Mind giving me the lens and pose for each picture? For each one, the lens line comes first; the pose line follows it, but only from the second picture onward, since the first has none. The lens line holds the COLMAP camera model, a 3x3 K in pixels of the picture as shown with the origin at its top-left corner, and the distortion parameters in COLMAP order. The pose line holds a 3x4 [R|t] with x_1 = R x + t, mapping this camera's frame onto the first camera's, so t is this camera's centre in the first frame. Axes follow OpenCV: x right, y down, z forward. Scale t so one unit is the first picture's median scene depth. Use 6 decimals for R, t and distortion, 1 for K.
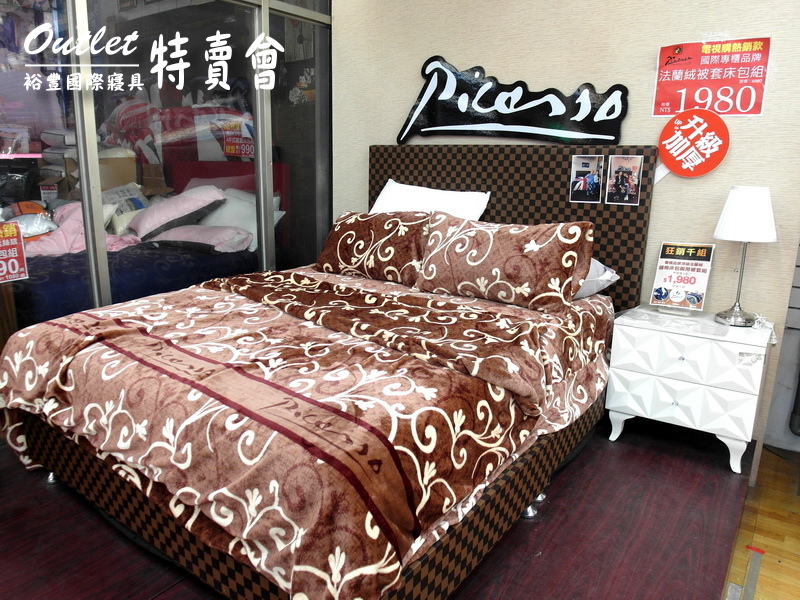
lens RADIAL K [[575.8, 0, 397.4], [0, 575.8, 299.1], [0, 0, 1]] dist [-0.045318, 0.003385]
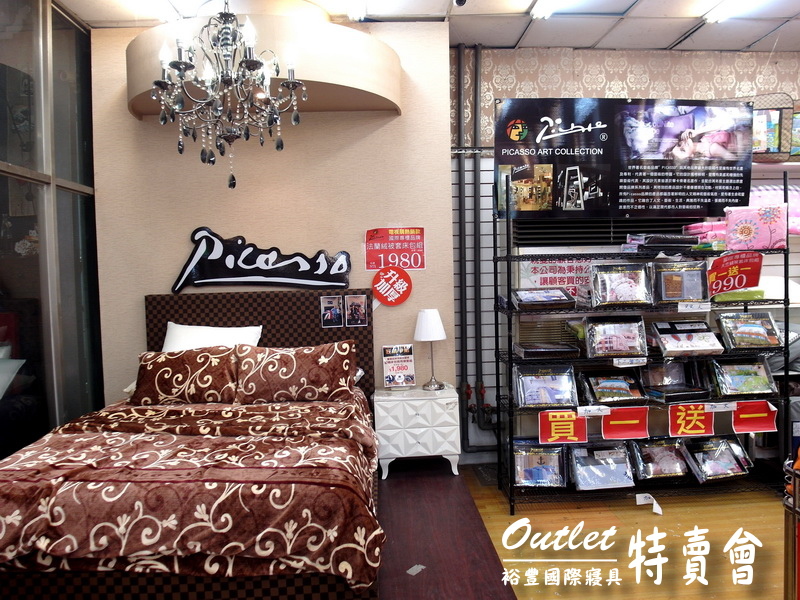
lens RADIAL K [[567.3, 0, 400.0], [0, 567.3, 300.0], [0, 0, 1]] dist [-0.048884, 0.003720]
pose [[0.789590, -0.066098, 0.610064, -0.486927], [0.183989, 0.973942, -0.132610, -0.009621], [-0.585402, 0.216953, 0.781176, -0.310366]]
